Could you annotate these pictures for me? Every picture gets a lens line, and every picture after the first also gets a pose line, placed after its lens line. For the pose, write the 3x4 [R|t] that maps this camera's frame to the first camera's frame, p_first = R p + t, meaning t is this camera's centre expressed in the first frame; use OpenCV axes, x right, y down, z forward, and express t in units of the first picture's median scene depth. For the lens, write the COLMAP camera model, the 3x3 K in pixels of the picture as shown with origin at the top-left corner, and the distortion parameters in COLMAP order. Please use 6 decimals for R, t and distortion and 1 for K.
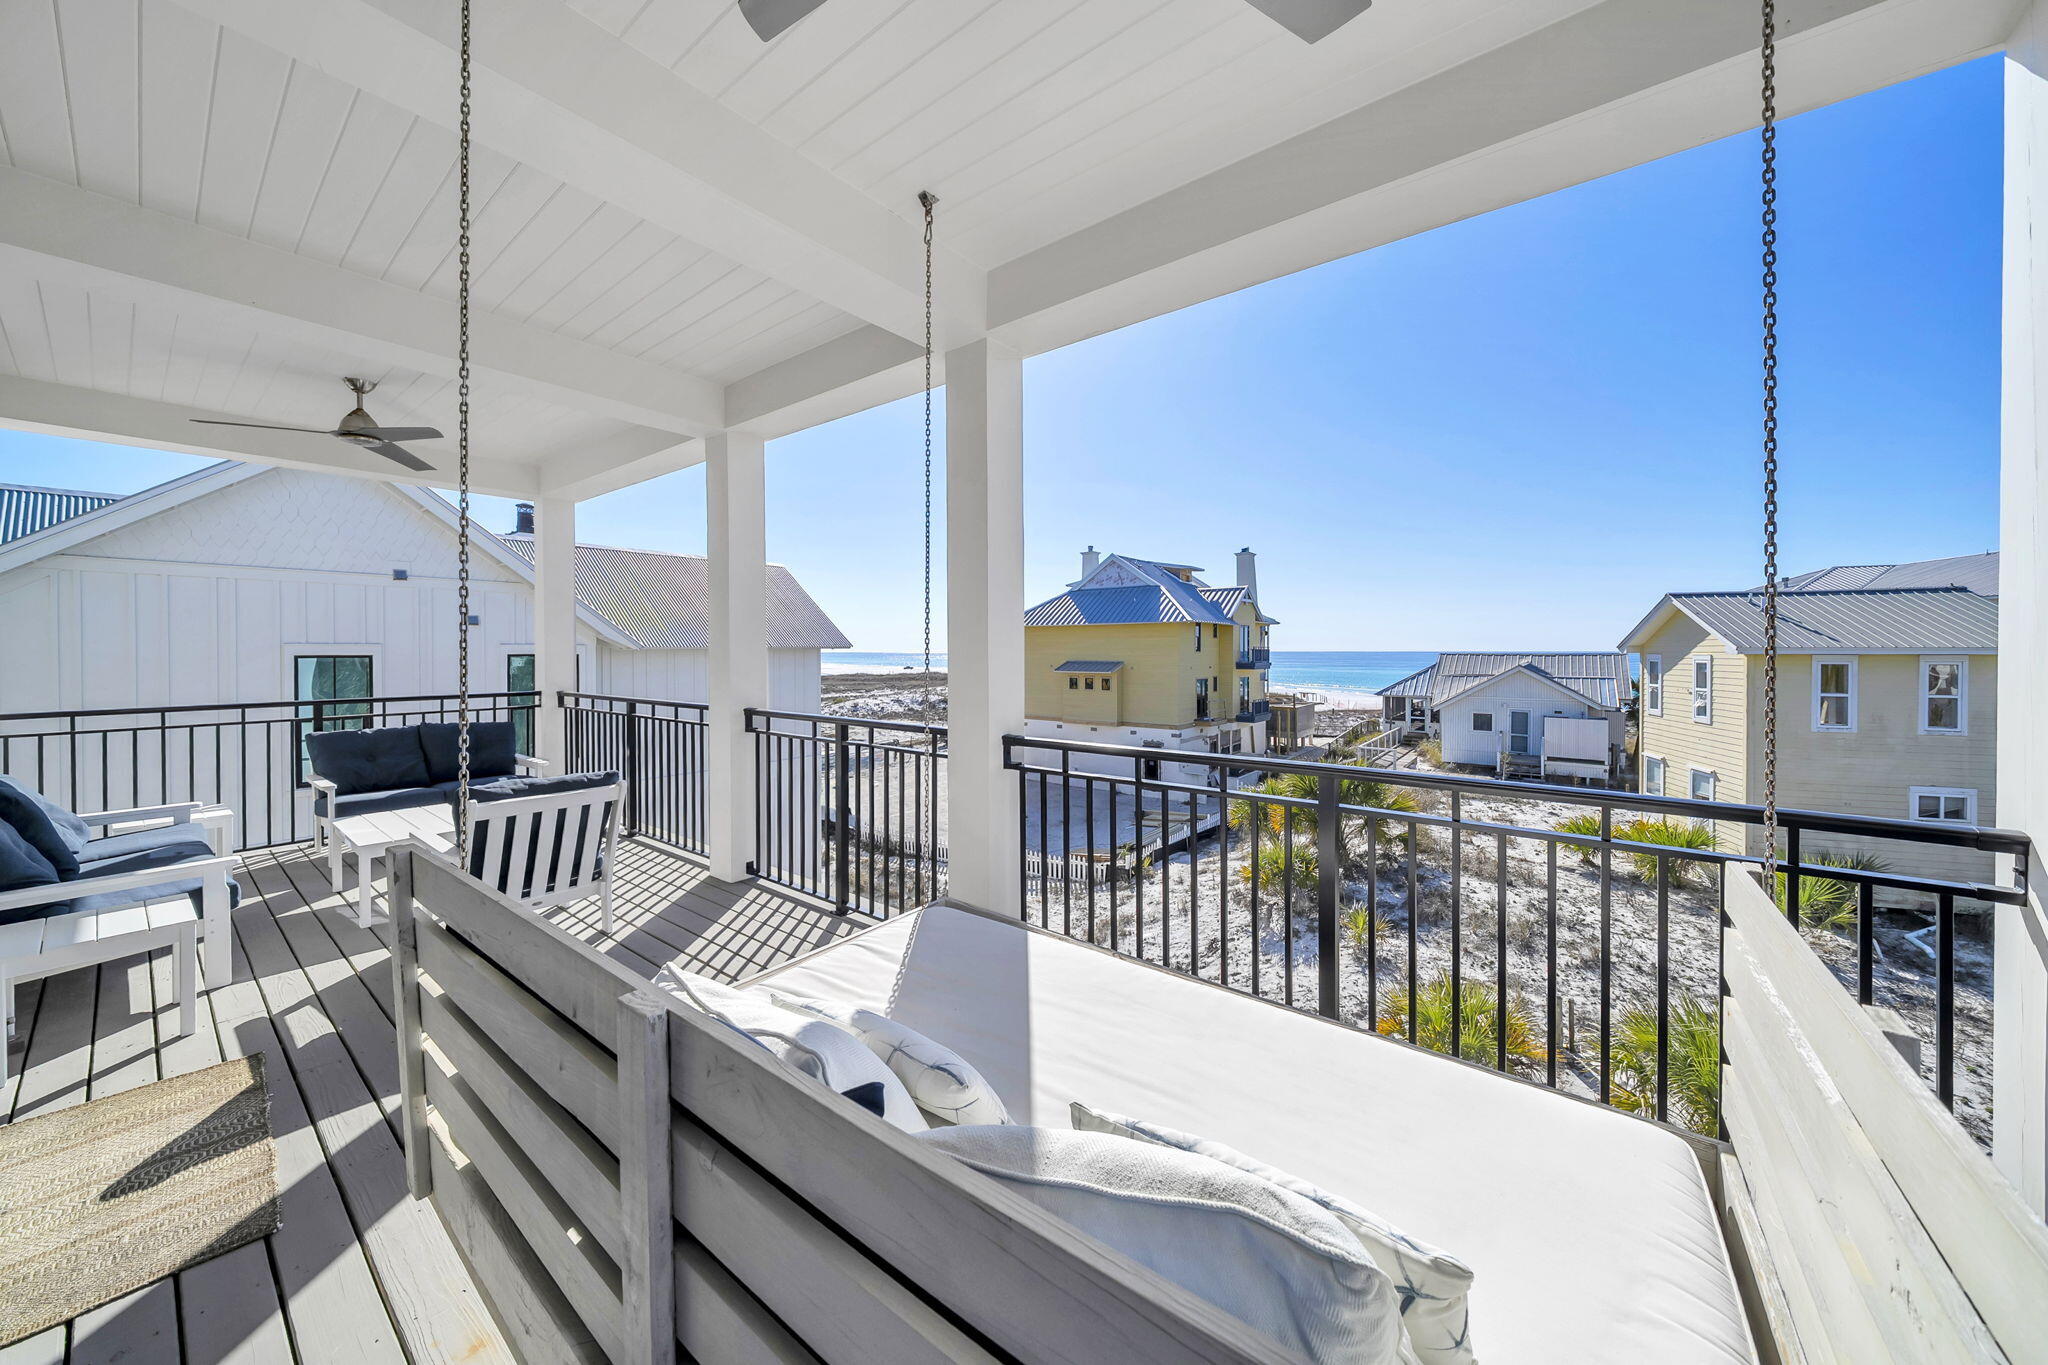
lens RADIAL K [[705.0, 0, 1019.5], [0, 705.0, 651.0], [0, 0, 1]] dist [-0.003553, -0.000245]
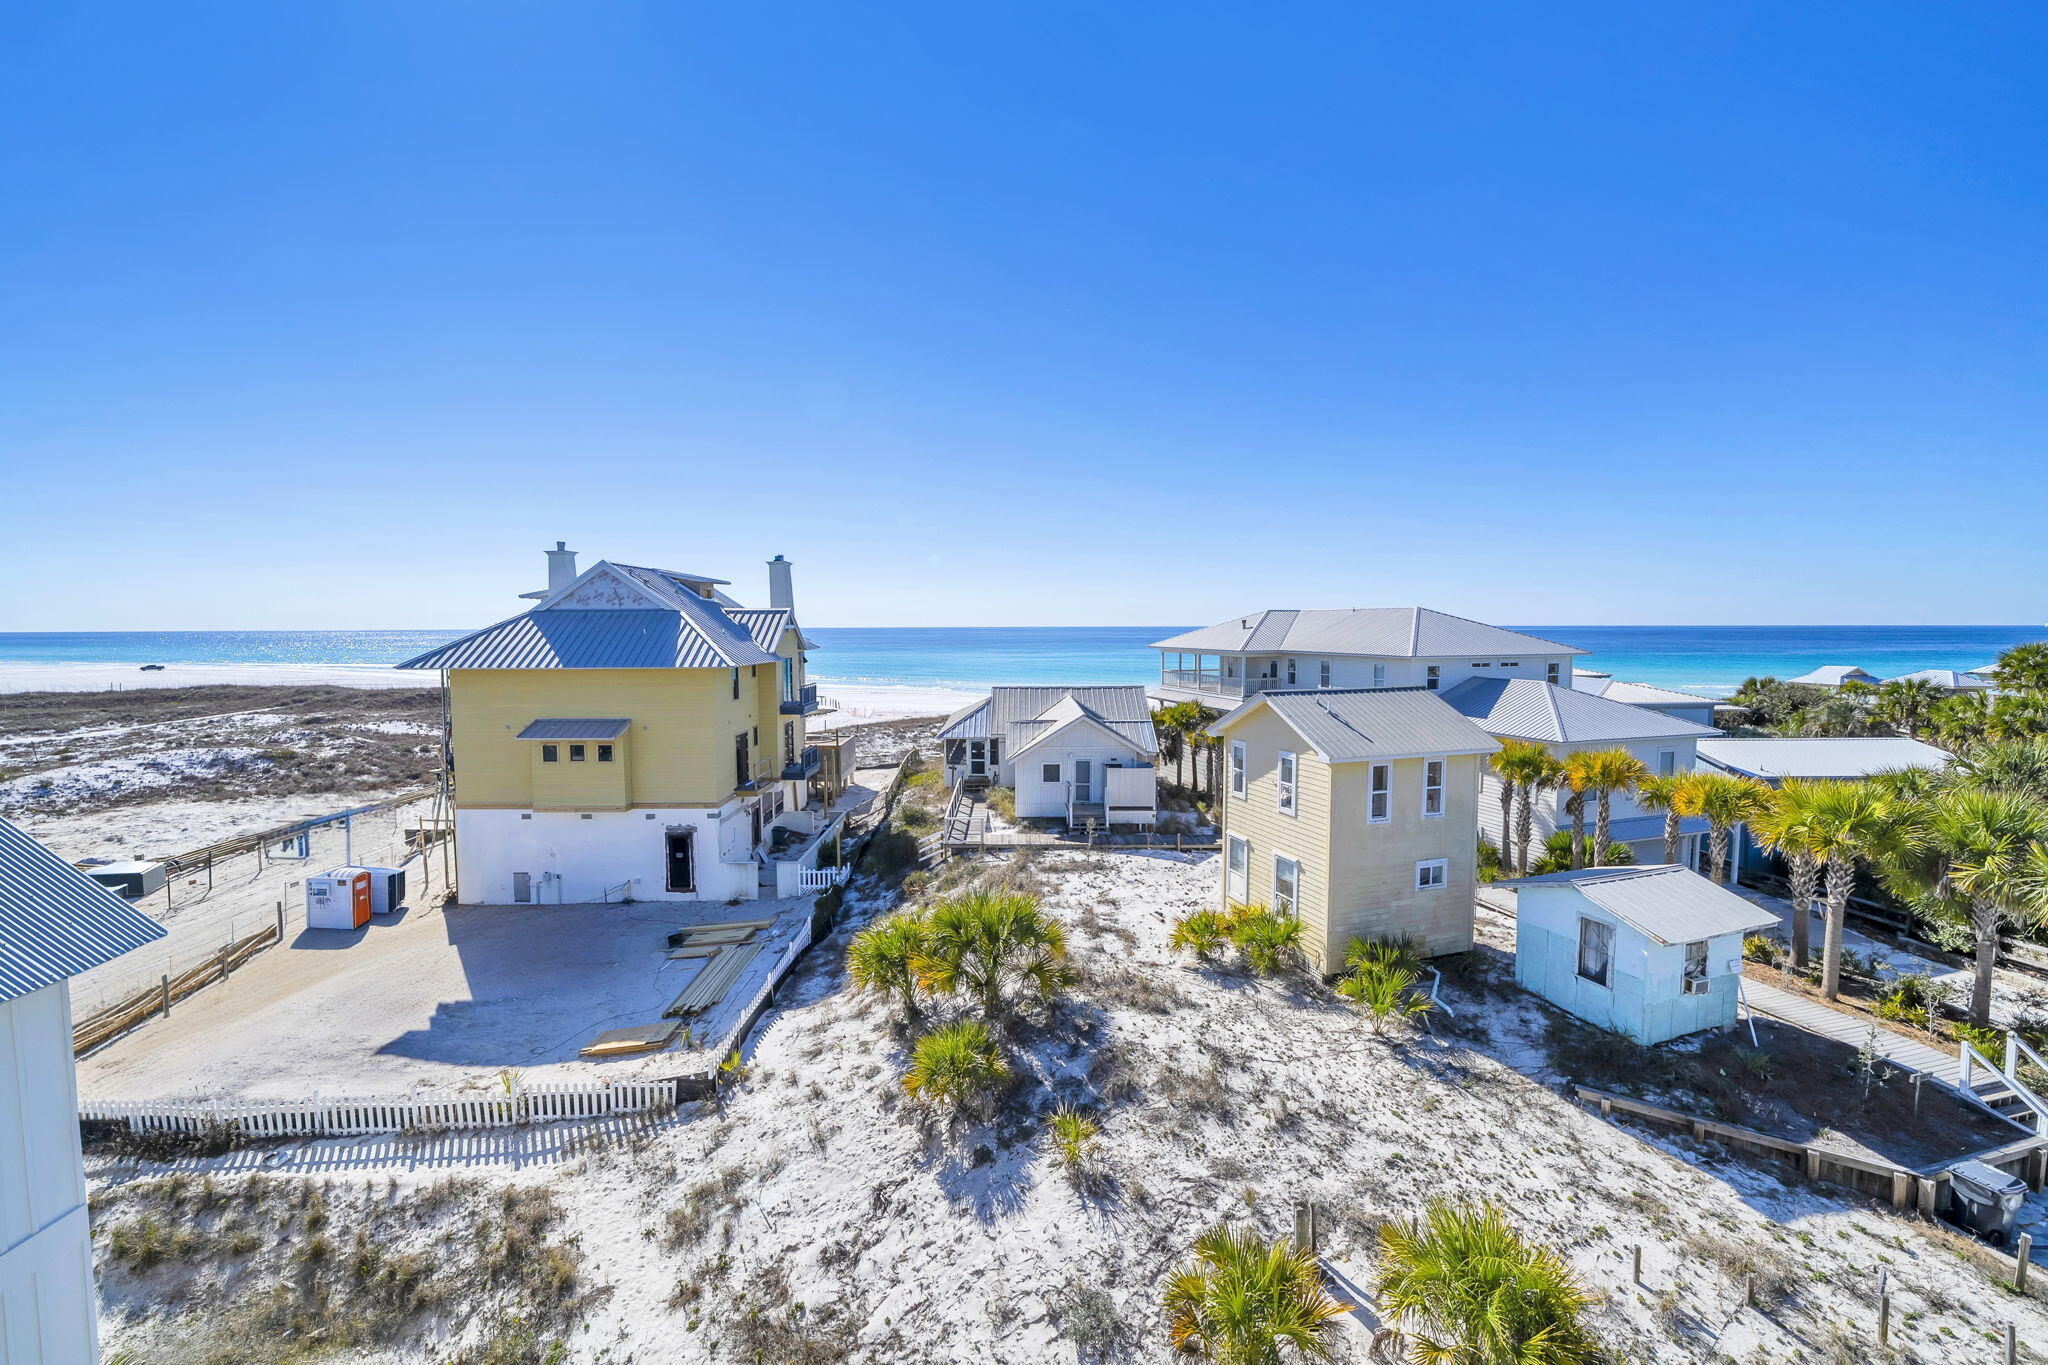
lens RADIAL K [[822.2, 0, 1032.6], [0, 822.2, 687.9], [0, 0, 1]] dist [-0.006211, 0.000673]
pose [[0.785160, -0.044163, 0.617717, -0.044762], [0.004157, 0.997807, 0.066054, -0.068655], [-0.619280, -0.049295, 0.783622, 0.097679]]
